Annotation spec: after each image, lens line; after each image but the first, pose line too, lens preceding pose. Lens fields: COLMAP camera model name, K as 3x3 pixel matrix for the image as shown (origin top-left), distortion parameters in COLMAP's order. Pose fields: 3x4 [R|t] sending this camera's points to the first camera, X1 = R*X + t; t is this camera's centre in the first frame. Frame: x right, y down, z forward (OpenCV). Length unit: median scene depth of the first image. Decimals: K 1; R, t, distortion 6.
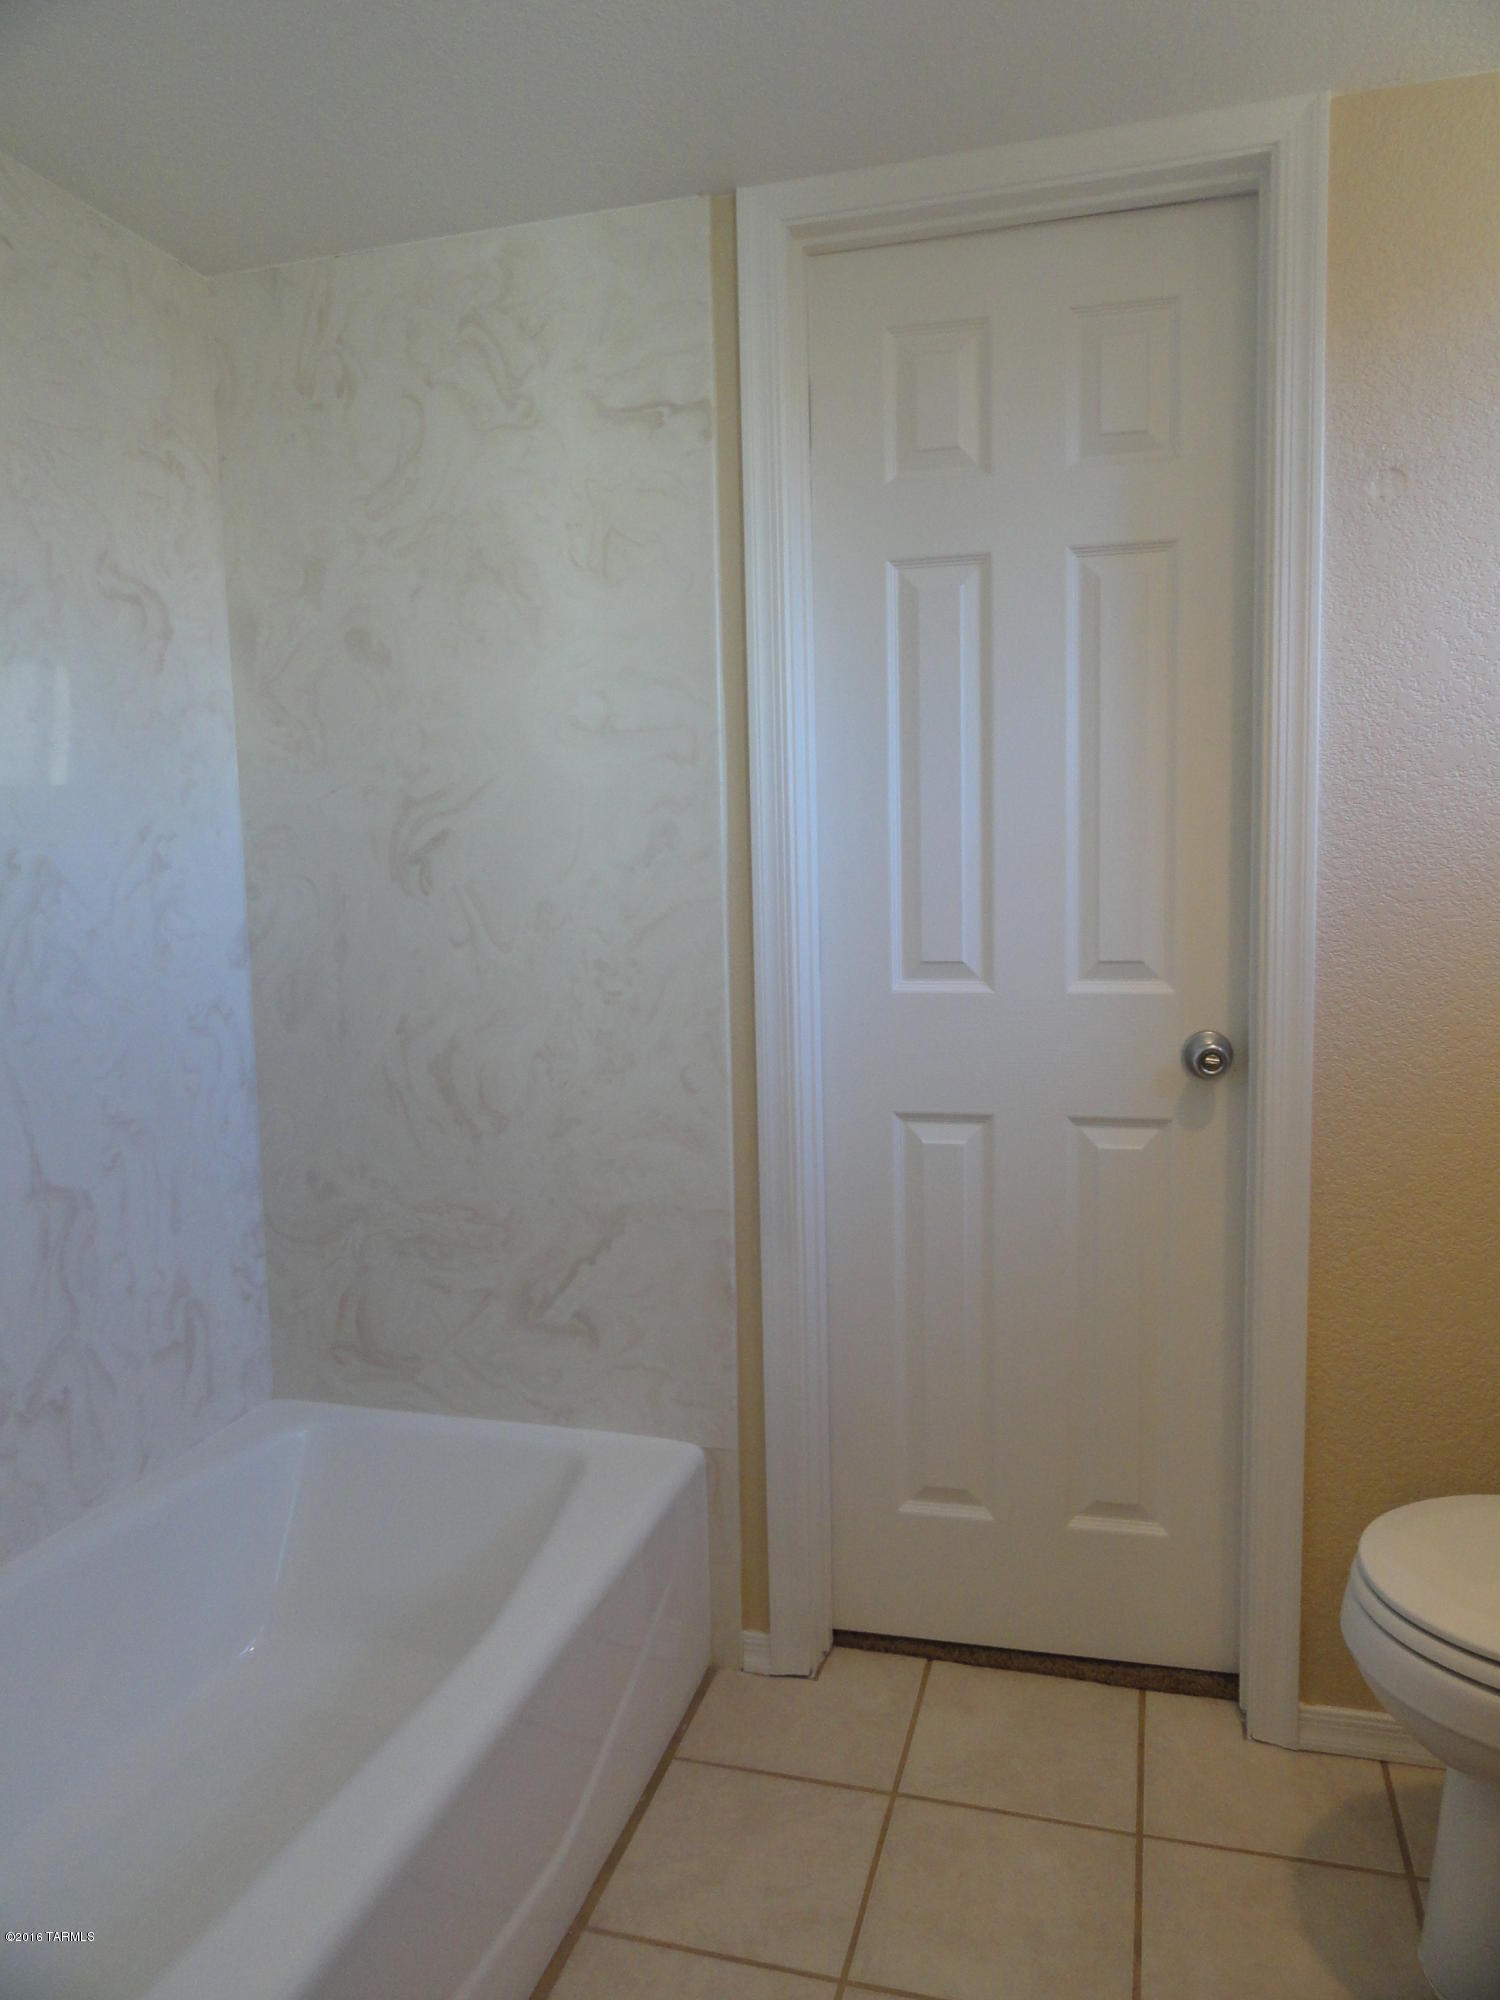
lens RADIAL K [[1401.2, 0, 748.7], [0, 1401.2, 999.0], [0, 0, 1]] dist [-0.004596, 0.002659]
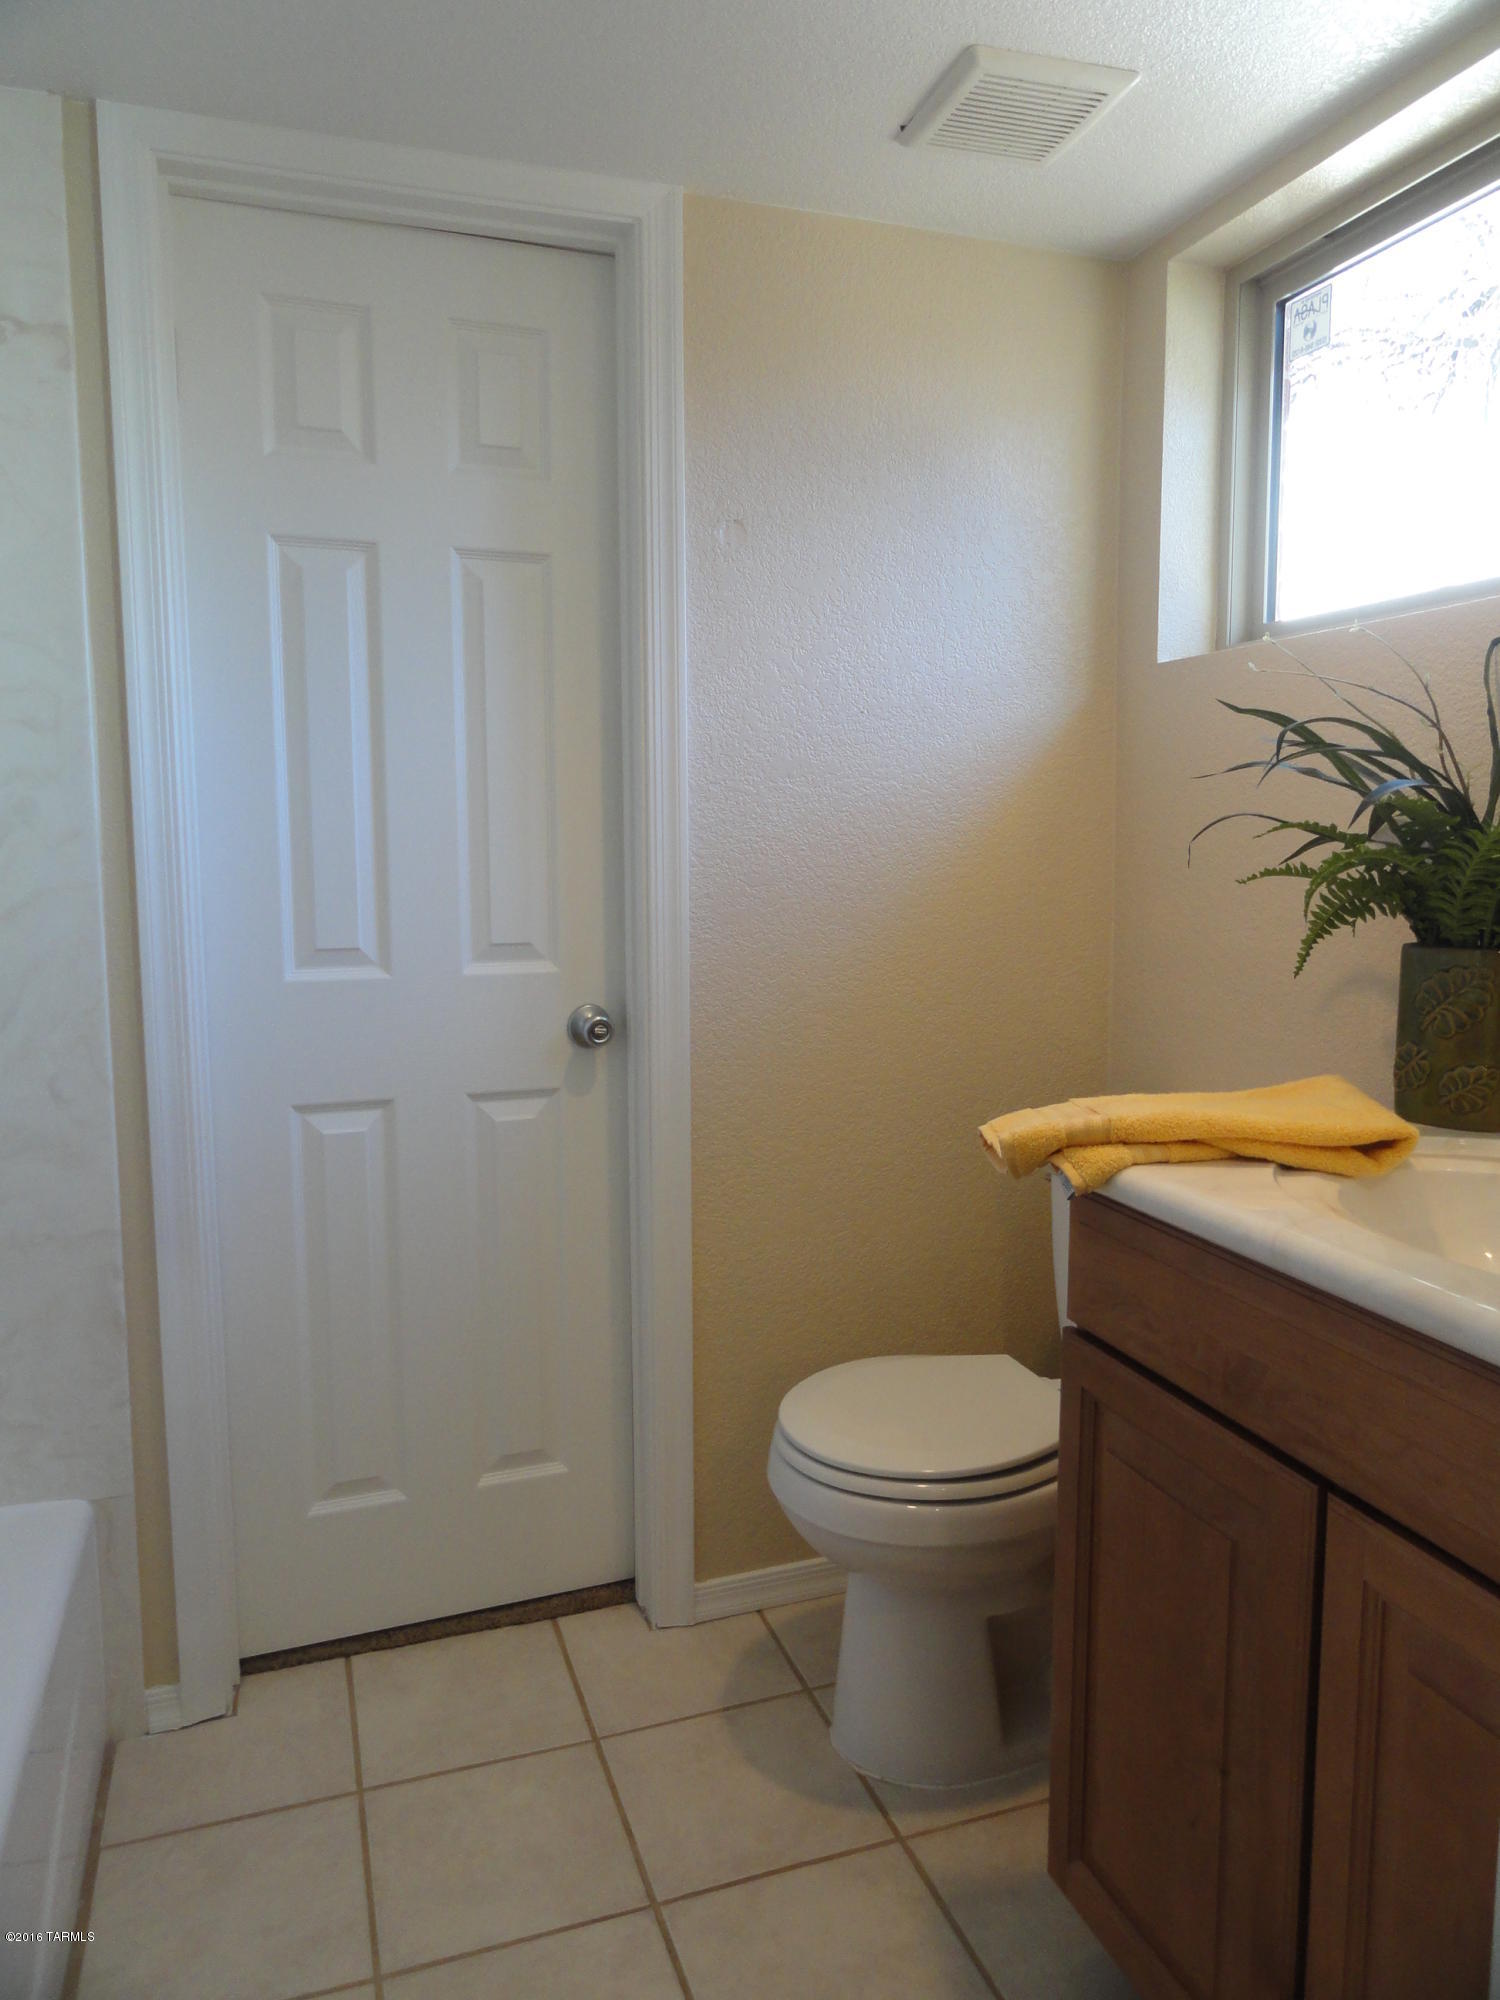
lens RADIAL K [[1401.2, 0, 753.8], [0, 1401.2, 996.4], [0, 0, 1]] dist [-0.004596, 0.002659]
pose [[0.813376, -0.046432, 0.579882, -0.205737], [0.046544, 0.998808, 0.014691, 0.006295], [-0.579873, 0.015041, 0.814568, 0.025464]]
